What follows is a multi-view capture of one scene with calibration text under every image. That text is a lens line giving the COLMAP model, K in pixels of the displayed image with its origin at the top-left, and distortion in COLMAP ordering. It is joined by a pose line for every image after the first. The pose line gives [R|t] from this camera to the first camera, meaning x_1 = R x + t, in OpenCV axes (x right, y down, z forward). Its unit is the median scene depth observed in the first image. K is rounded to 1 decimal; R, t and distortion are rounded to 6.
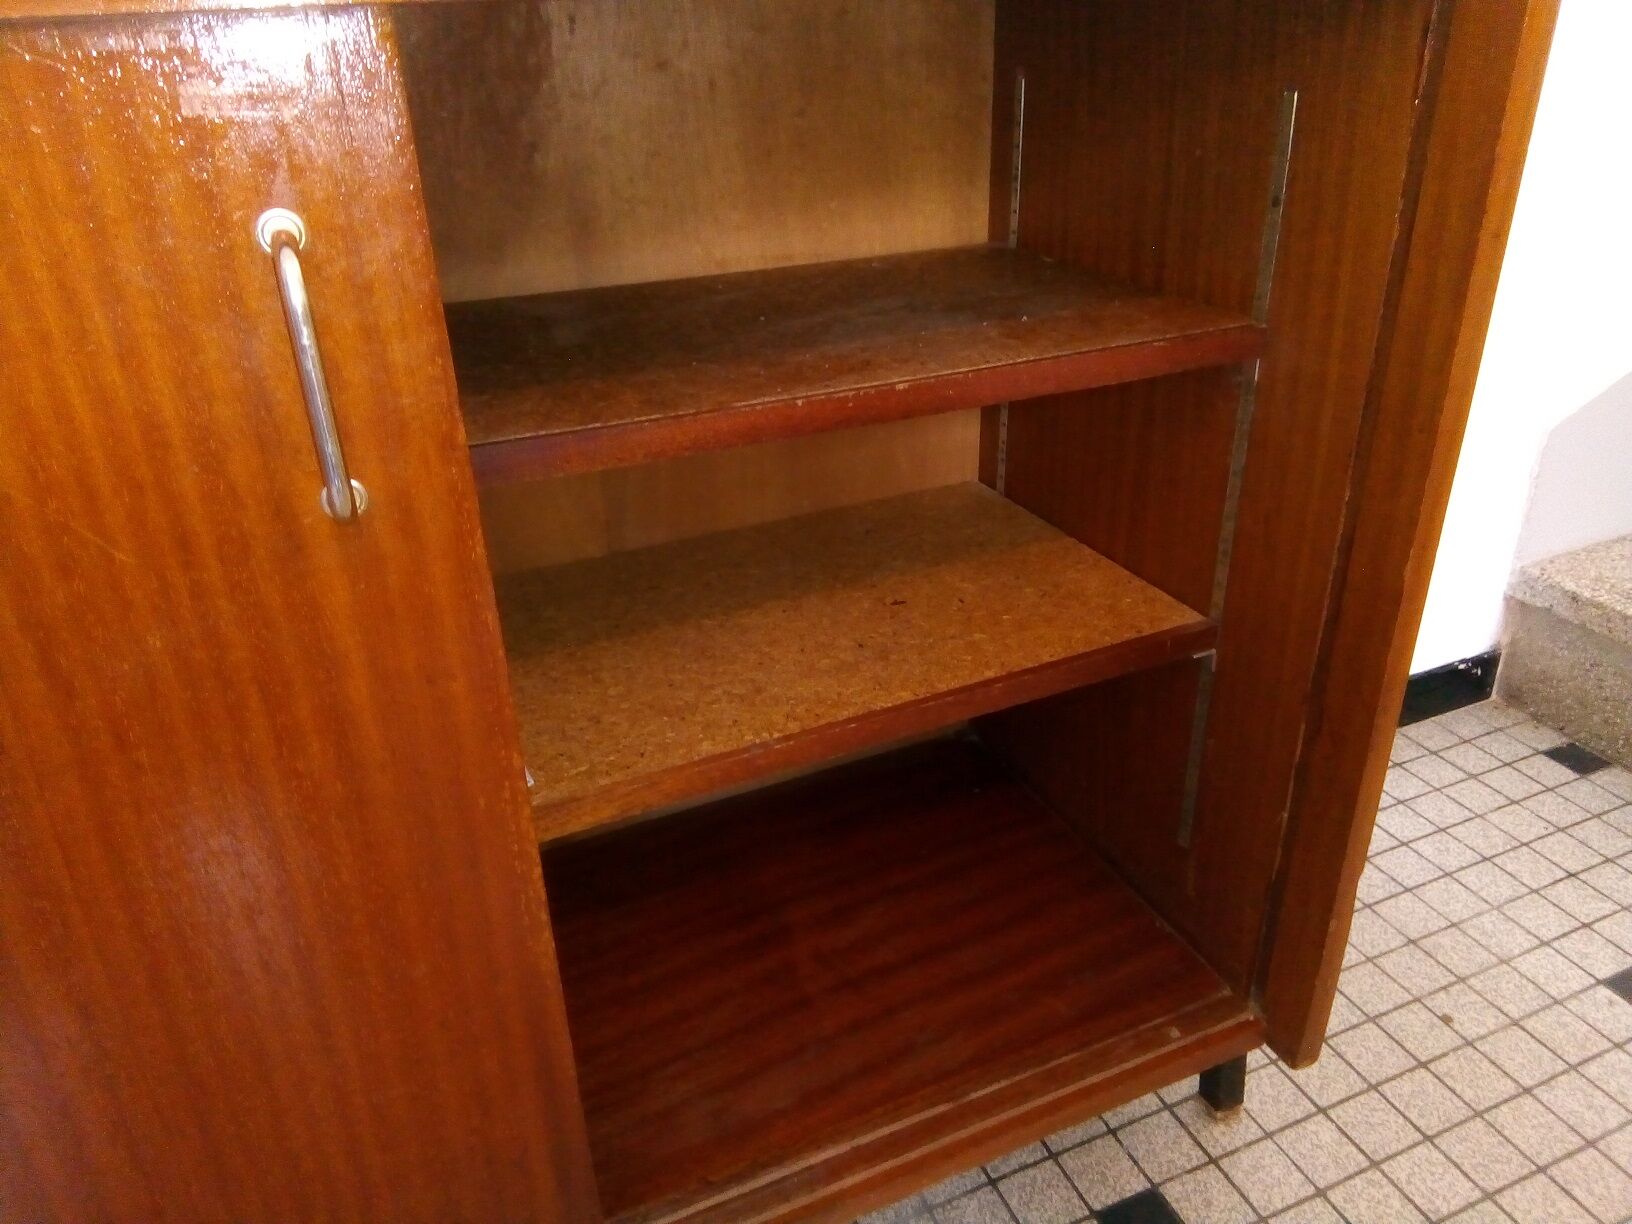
lens RADIAL K [[1167.7, 0, 816.0], [0, 1167.7, 612.0], [0, 0, 1]] dist [0.015475, -0.027413]
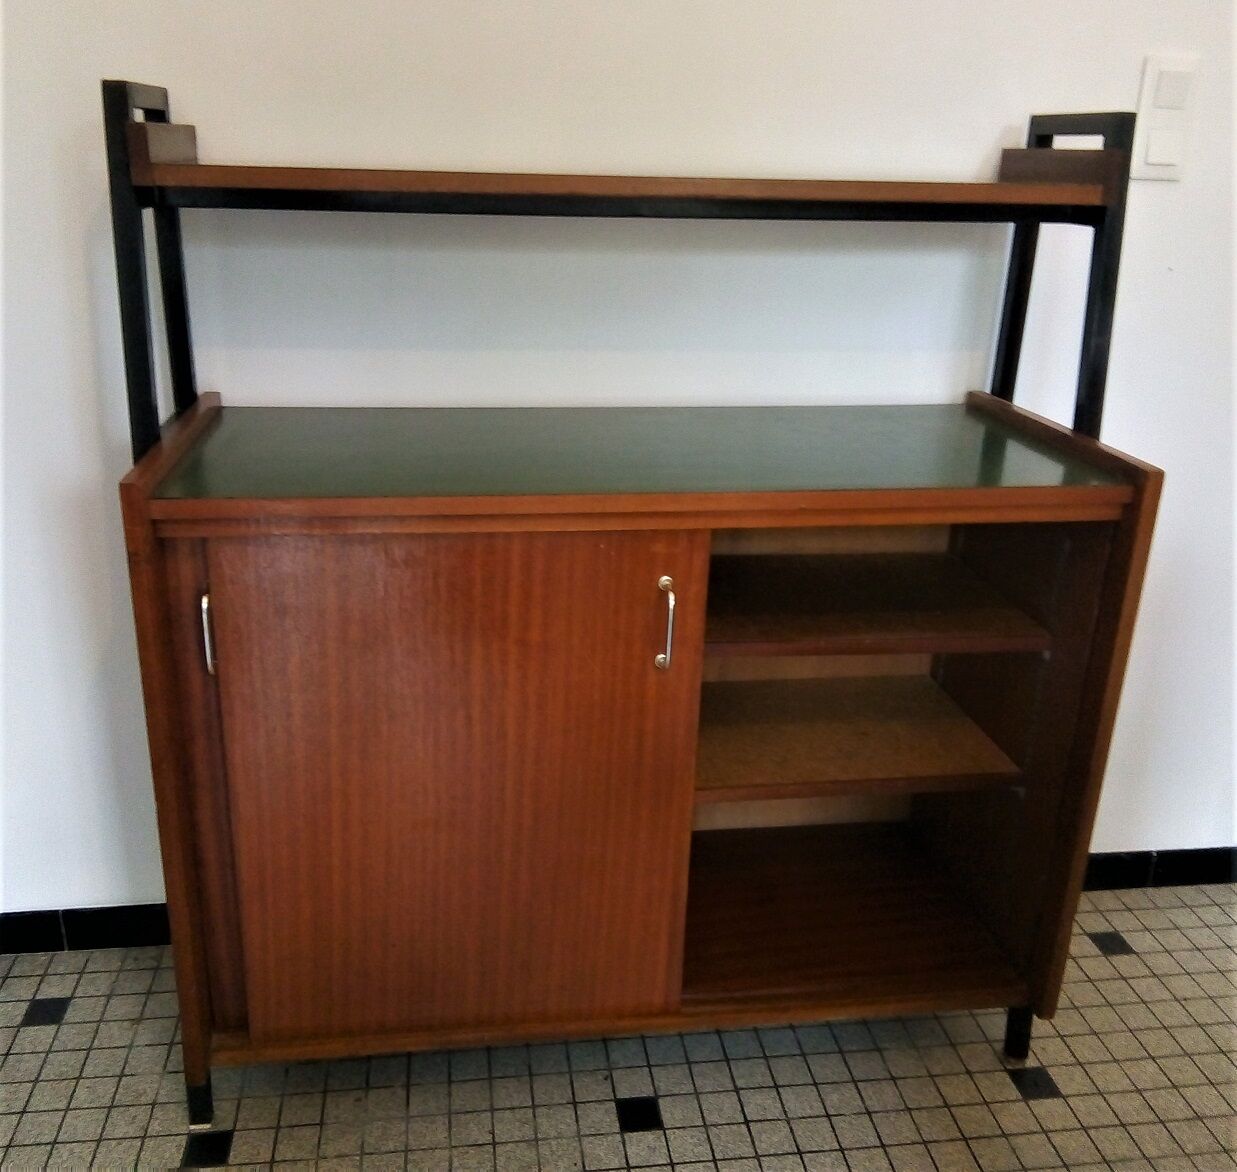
lens RADIAL K [[1113.1, 0, 590.5], [0, 1113.1, 593.6], [0, 0, 1]] dist [-0.018142, -0.018775]
pose [[0.958732, 0.164411, -0.231953, 0.028450], [-0.187828, 0.978721, -0.082621, 0.002900], [0.213433, 0.122778, 0.969212, -1.089153]]
